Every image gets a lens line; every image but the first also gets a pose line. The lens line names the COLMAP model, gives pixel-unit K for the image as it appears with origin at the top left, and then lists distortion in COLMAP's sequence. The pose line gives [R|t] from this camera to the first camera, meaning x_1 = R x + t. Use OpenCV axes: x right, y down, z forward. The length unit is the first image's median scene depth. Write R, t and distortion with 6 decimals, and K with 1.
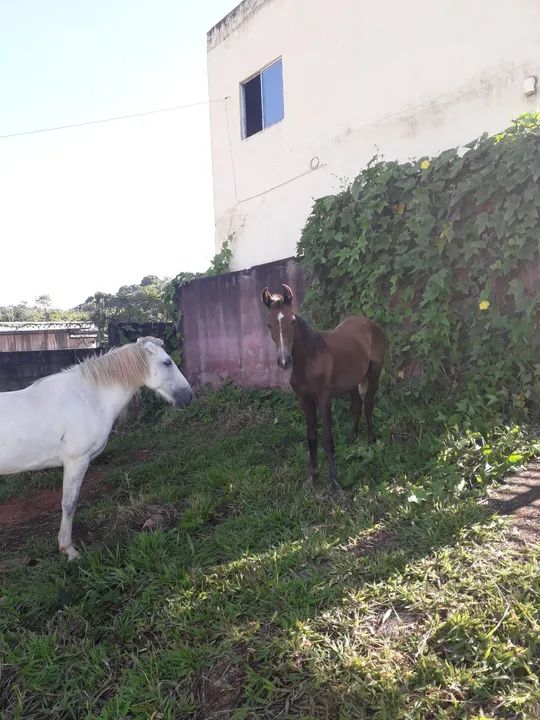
lens RADIAL K [[583.7, 0, 290.0], [0, 583.7, 371.1], [0, 0, 1]] dist [0.062103, -0.213937]
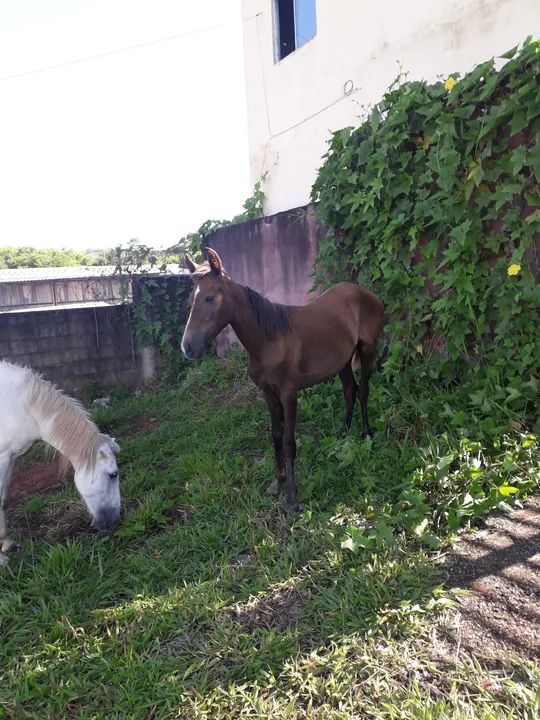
lens RADIAL K [[579.5, 0, 298.3], [0, 579.5, 357.1], [0, 0, 1]] dist [0.012608, -0.005359]
pose [[0.982009, 0.020665, -0.187700, 0.185366], [-0.002646, 0.995403, 0.095743, -0.063691], [0.188816, -0.093523, 0.977549, 0.177327]]
